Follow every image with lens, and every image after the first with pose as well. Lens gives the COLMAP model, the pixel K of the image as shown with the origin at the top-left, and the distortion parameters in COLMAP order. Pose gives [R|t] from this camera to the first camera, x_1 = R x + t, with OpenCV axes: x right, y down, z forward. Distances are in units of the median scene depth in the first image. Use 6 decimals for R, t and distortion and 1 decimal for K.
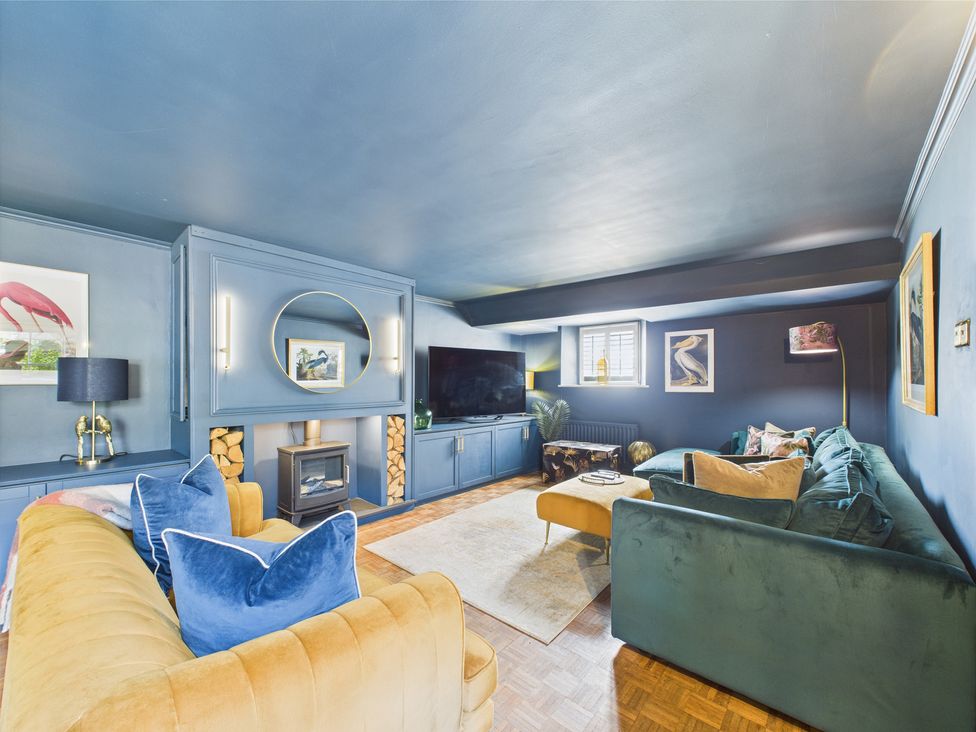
lens RADIAL K [[393.5, 0, 488.2], [0, 393.5, 372.6], [0, 0, 1]] dist [0.003007, 0.000476]
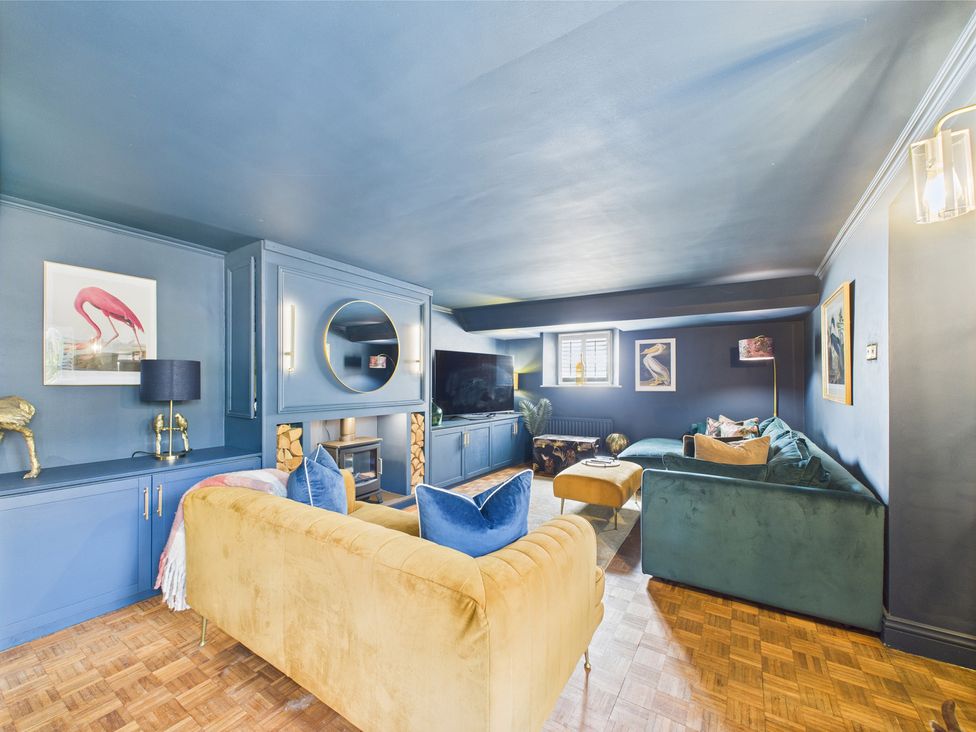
lens RADIAL K [[393.5, 0, 488.1], [0, 393.5, 372.9], [0, 0, 1]] dist [0.003007, 0.000476]
pose [[0.988645, 0.003364, 0.150235, -0.283808], [-0.003114, 0.999993, -0.001900, -0.002876], [-0.150241, 0.001410, 0.988648, -0.167947]]
